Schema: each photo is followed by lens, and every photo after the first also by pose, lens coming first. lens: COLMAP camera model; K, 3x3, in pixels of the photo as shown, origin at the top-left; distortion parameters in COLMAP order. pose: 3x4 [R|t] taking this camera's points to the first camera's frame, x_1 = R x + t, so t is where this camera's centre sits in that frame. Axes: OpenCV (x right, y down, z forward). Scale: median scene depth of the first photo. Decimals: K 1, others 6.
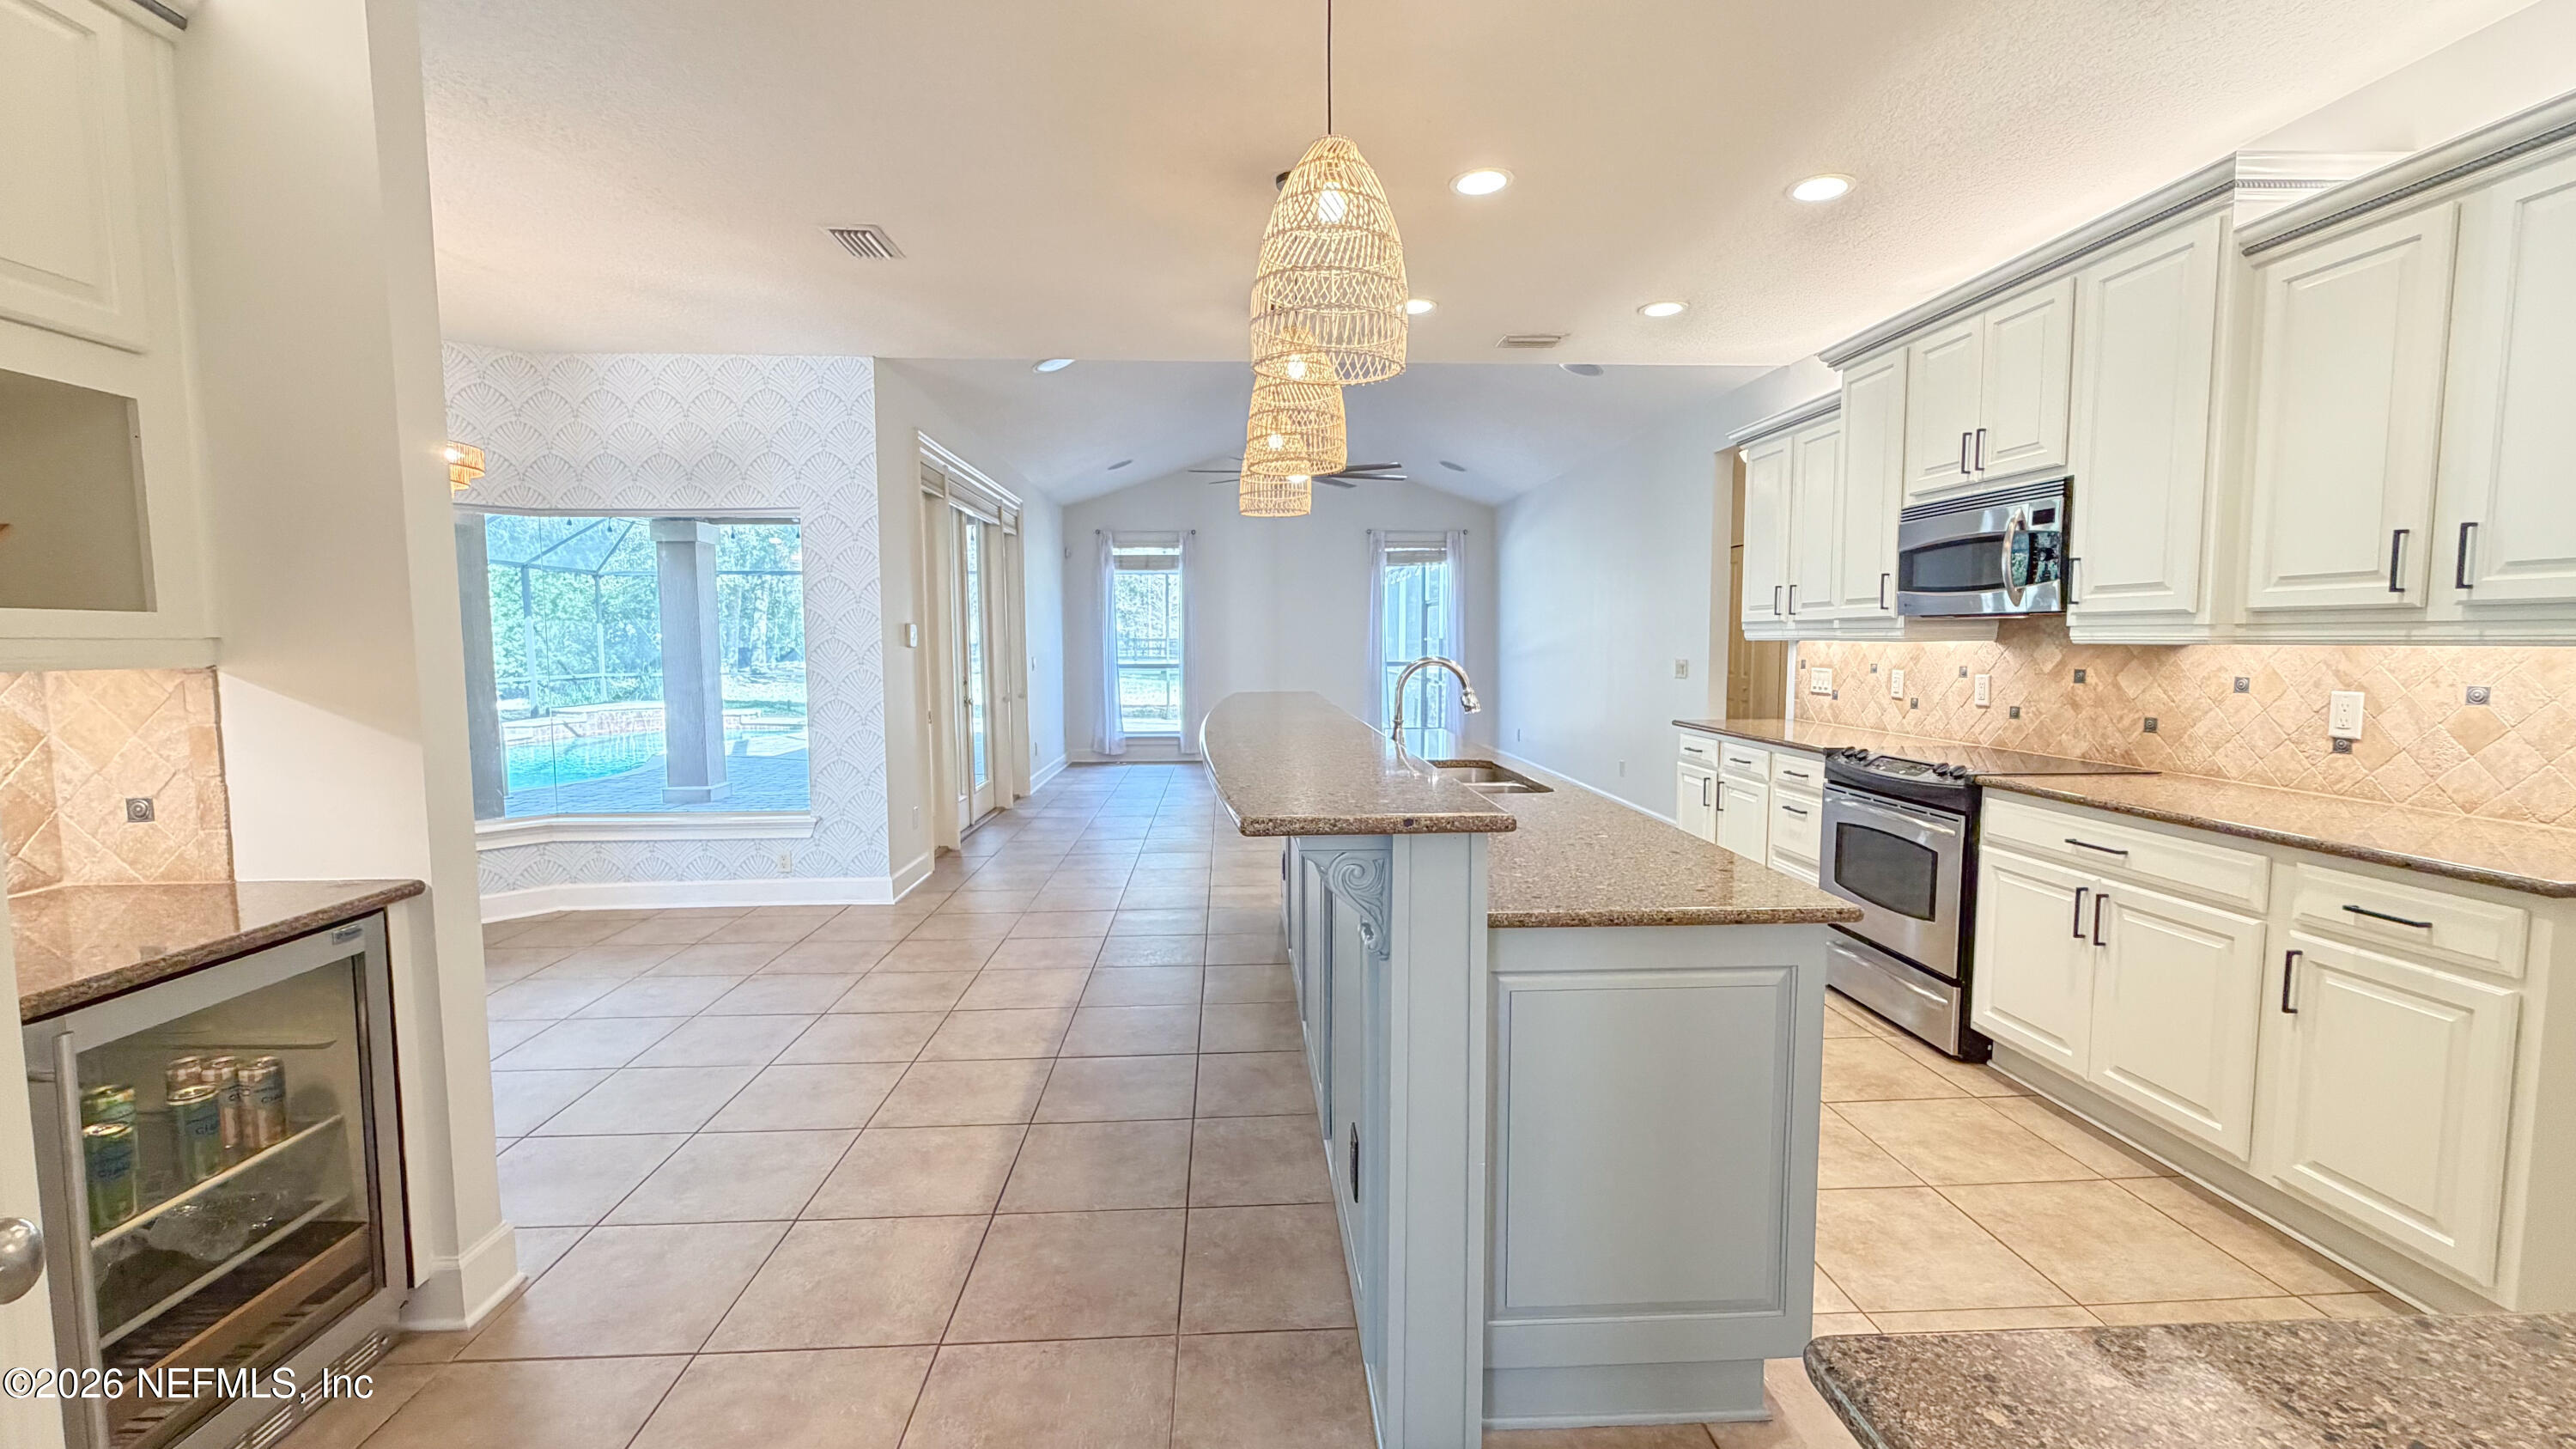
lens RADIAL K [[1009.5, 0, 1288.0], [0, 1009.5, 724.5], [0, 0, 1]] dist [0.000743, 0.000094]
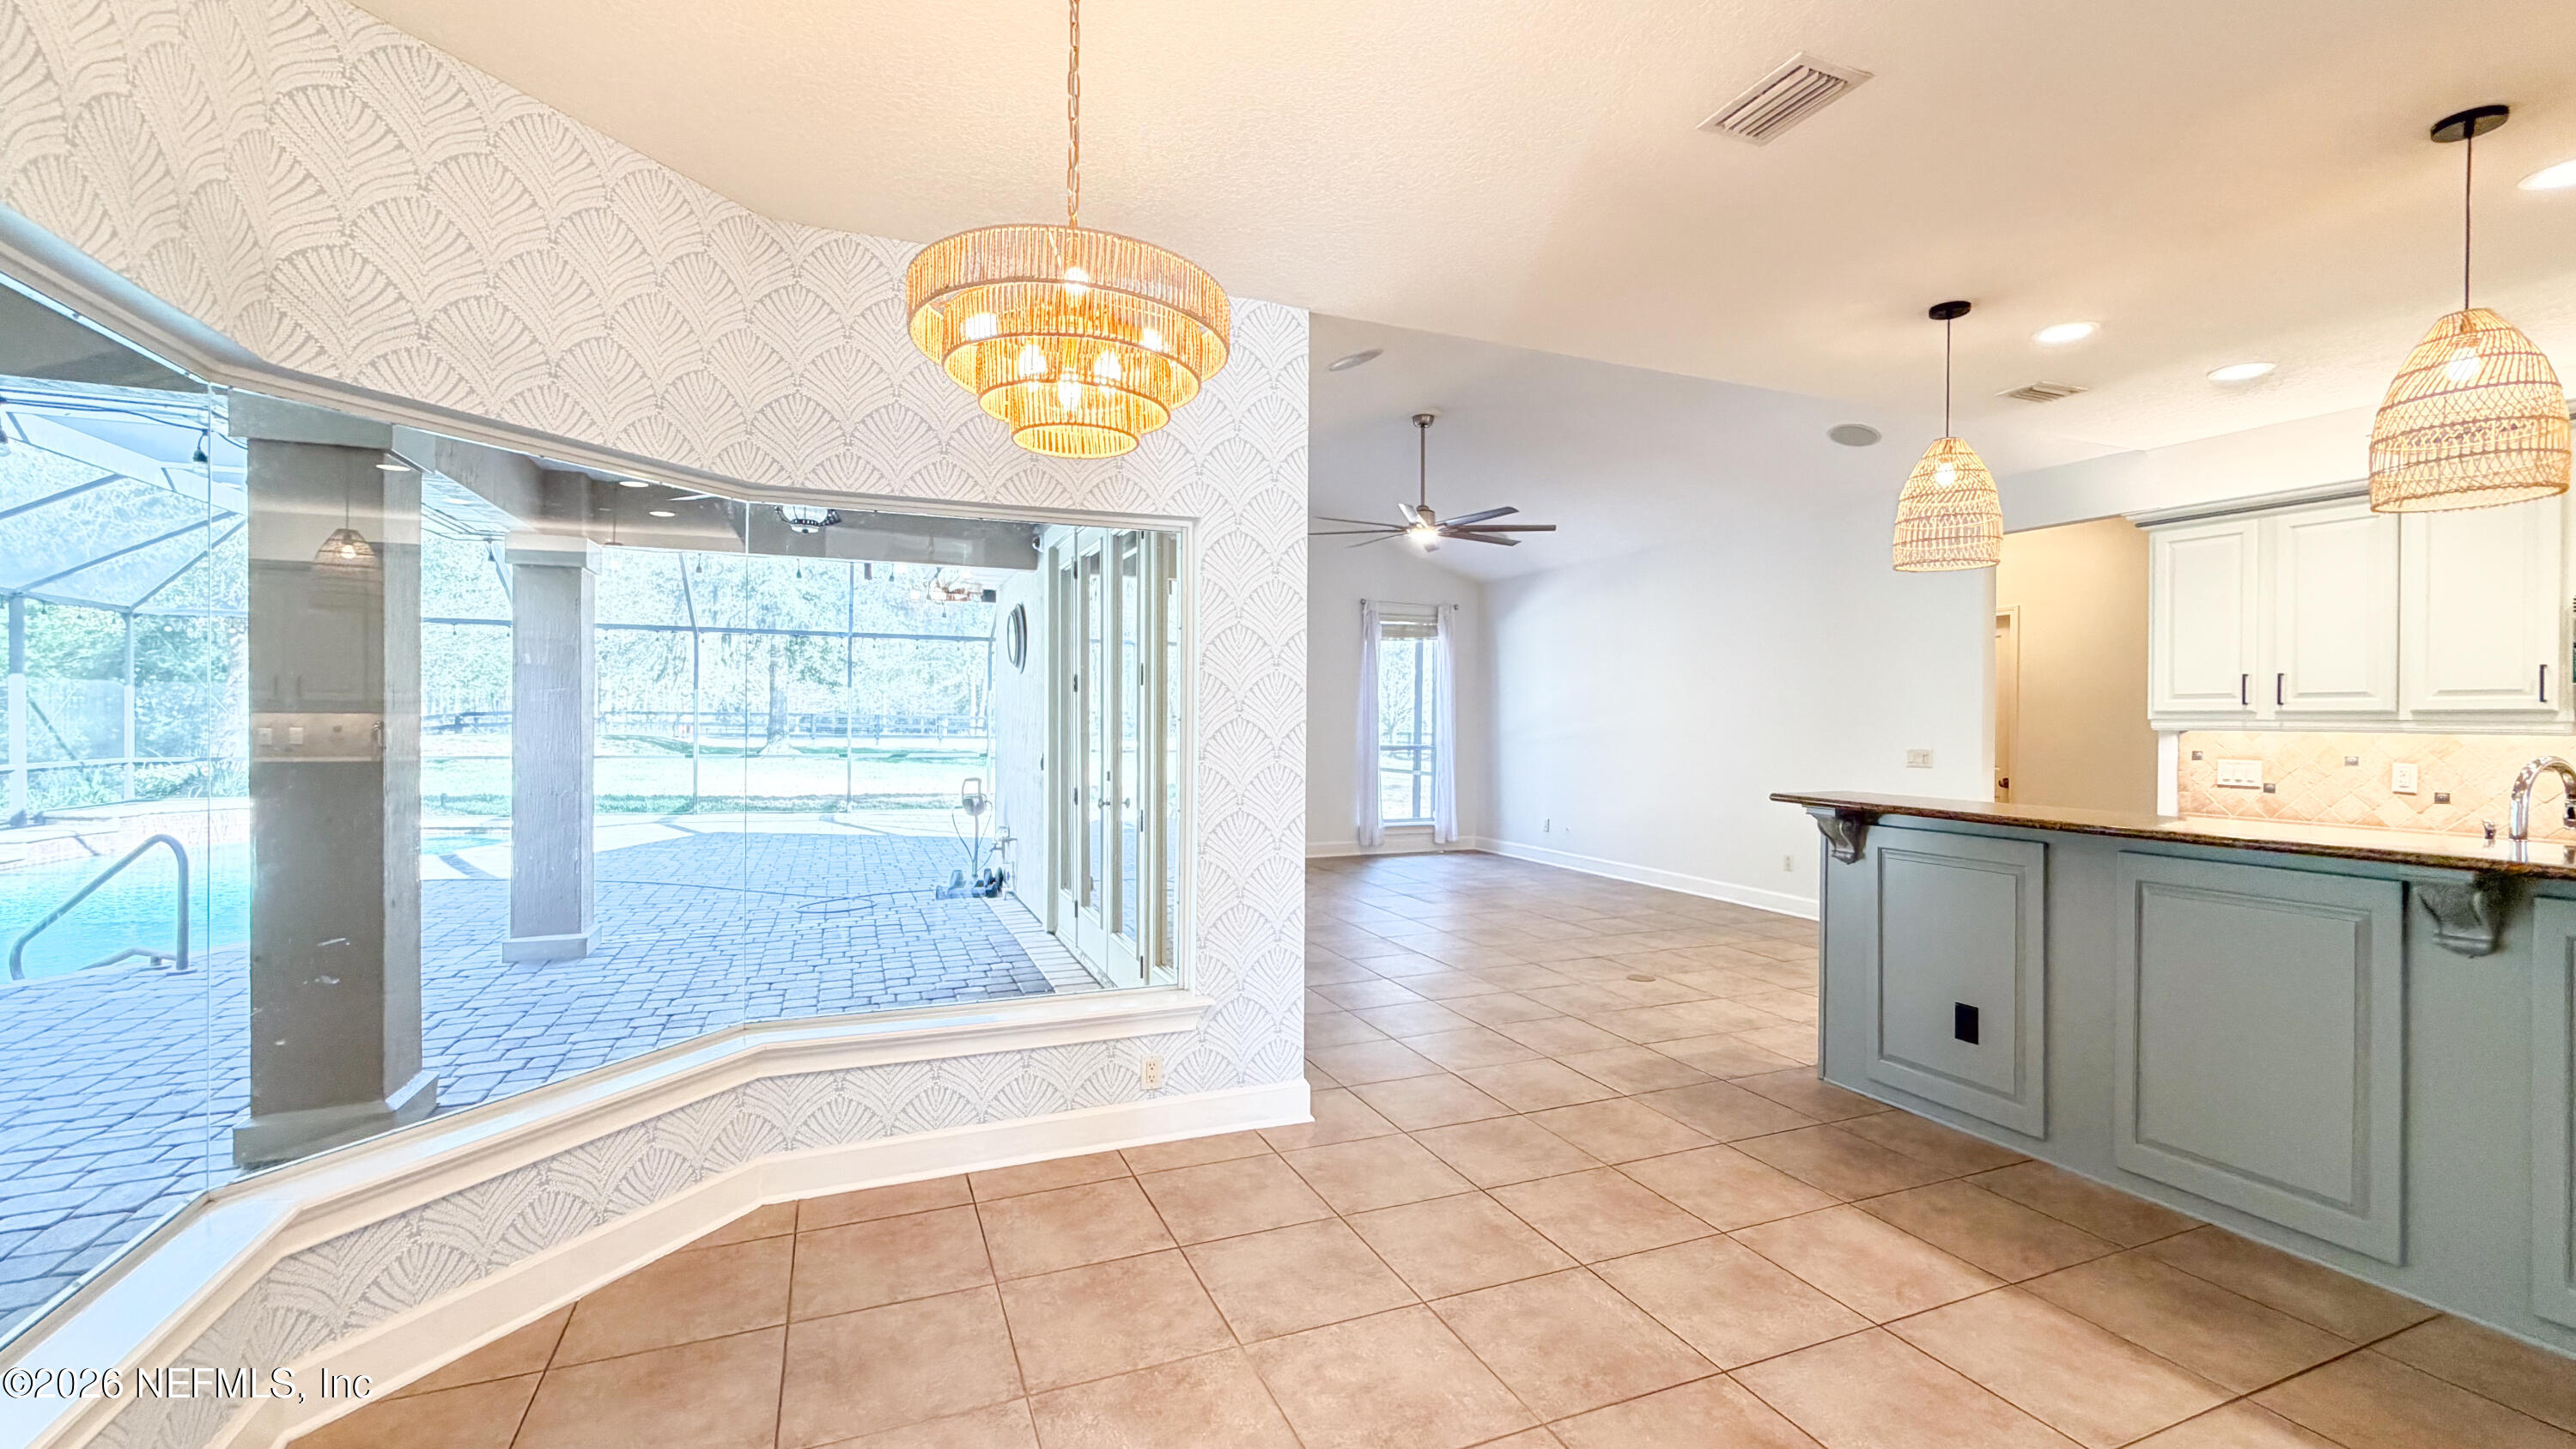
lens RADIAL K [[1027.0, 0, 1269.6], [0, 1027.0, 729.0], [0, 0, 1]] dist [0.000635, 0.000108]
pose [[0.945836, 0.005965, 0.324589, -0.298977], [0.017397, 0.997463, -0.069025, -0.015080], [-0.324177, 0.070933, 0.943333, 0.166982]]
